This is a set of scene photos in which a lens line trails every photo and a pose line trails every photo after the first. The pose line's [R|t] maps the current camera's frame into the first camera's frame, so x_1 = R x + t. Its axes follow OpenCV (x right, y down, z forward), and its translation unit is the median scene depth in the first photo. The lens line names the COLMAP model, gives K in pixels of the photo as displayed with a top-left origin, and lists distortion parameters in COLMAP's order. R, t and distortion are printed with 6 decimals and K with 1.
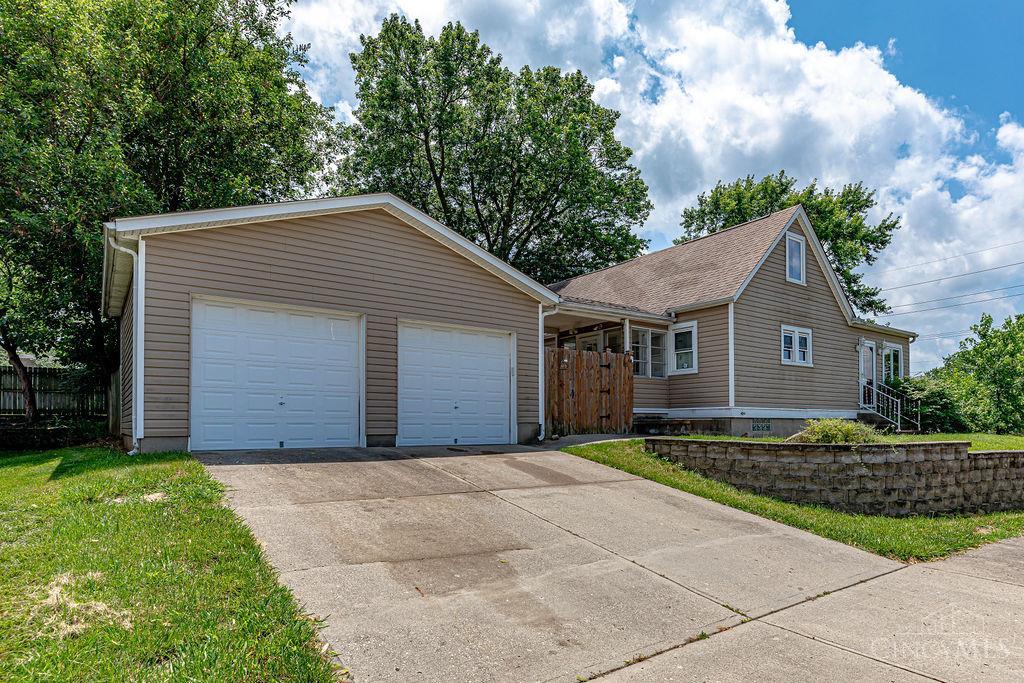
lens RADIAL K [[560.6, 0, 512.5], [0, 560.6, 341.7], [0, 0, 1]] dist [-0.001100, 0.000376]
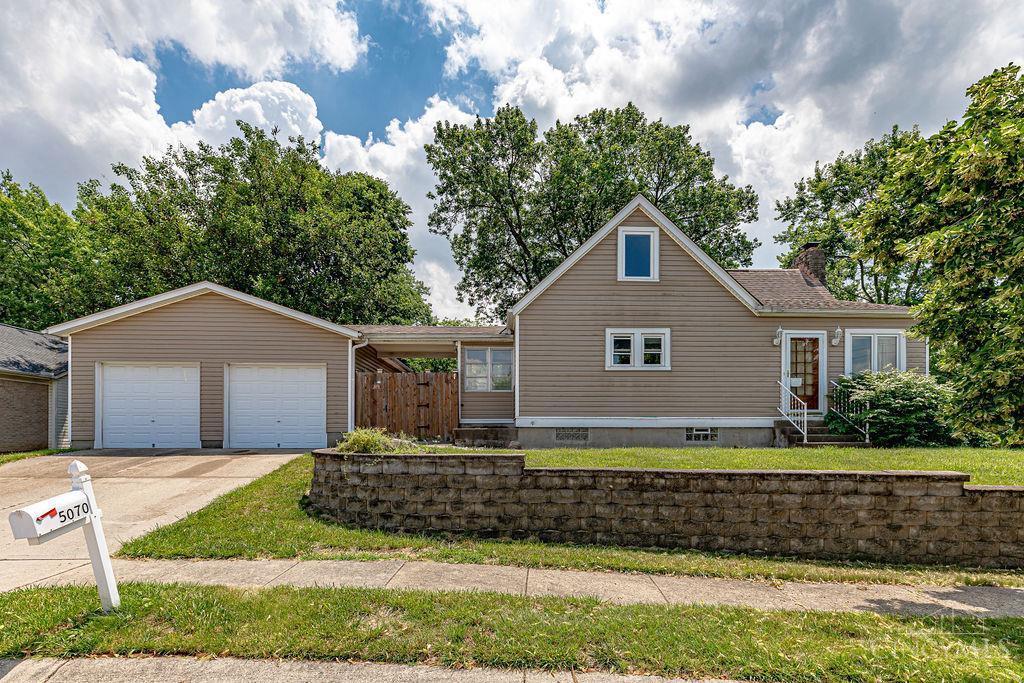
lens RADIAL K [[459.9, 0, 519.1], [0, 459.9, 371.2], [0, 0, 1]] dist [0.000803, -0.000169]
pose [[0.841117, -0.070559, -0.536232, 1.055553], [0.078435, 0.996886, -0.008142, 0.049621], [0.535136, -0.035211, 0.844032, 0.362937]]
